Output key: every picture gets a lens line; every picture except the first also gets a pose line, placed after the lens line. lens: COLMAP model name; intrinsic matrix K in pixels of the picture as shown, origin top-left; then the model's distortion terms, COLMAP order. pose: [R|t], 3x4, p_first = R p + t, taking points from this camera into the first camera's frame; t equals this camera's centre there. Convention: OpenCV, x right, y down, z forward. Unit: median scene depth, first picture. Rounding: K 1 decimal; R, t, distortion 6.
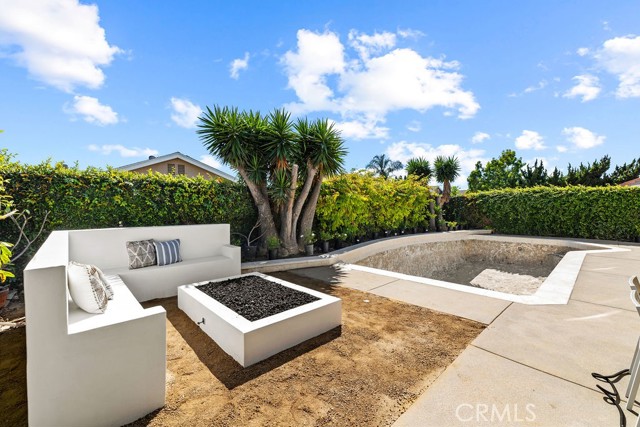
lens RADIAL K [[269.8, 0, 319.1], [0, 269.8, 212.0], [0, 0, 1]] dist [0.002810, 0.000534]
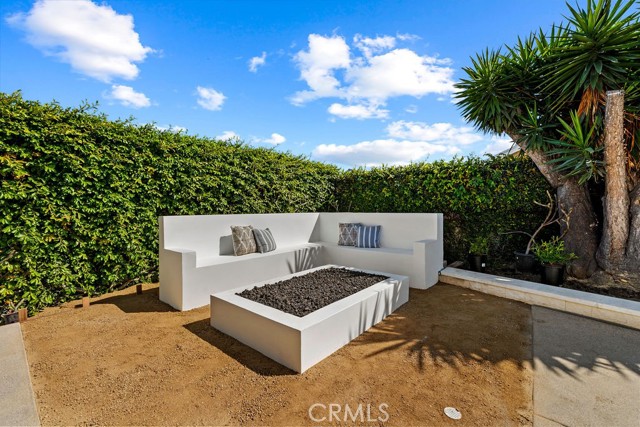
lens RADIAL K [[269.8, 0, 319.1], [0, 269.8, 212.0], [0, 0, 1]] dist [0.002810, 0.000534]
pose [[0.112617, 0.012724, -0.993557, 0.460663], [-0.007683, 0.999899, 0.011935, 0.039141], [0.993609, 0.006290, 0.112704, 0.671750]]
